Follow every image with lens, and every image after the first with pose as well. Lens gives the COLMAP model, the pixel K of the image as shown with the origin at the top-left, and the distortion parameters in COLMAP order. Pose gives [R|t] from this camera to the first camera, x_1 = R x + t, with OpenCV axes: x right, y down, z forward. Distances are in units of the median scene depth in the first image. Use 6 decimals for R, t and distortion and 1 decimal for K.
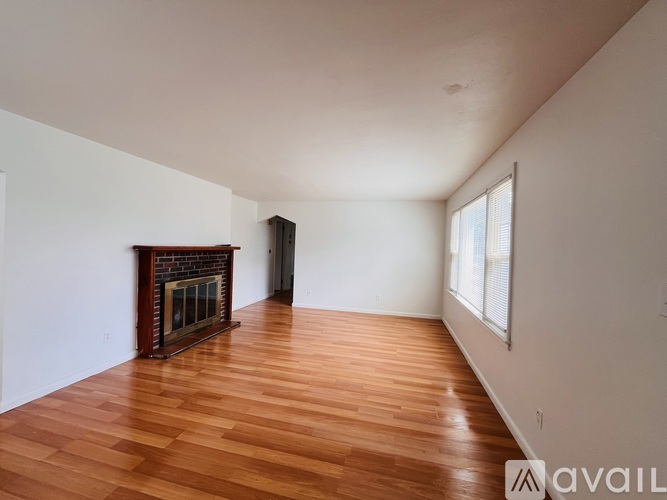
lens RADIAL K [[267.1, 0, 333.5], [0, 267.1, 250.0], [0, 0, 1]] dist [-0.000198, -0.000023]
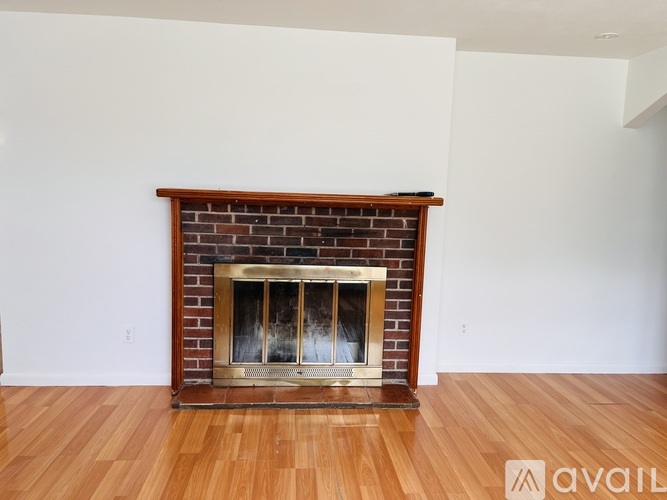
lens RADIAL K [[511.8, 0, 333.5], [0, 511.8, 250.0], [0, 0, 1]] dist [0.001563, -0.001649]
pose [[0.326114, 0.103140, -0.939687, 0.307314], [-0.040031, 0.994645, 0.095279, -0.003280], [0.944483, 0.006545, 0.328496, 0.795823]]
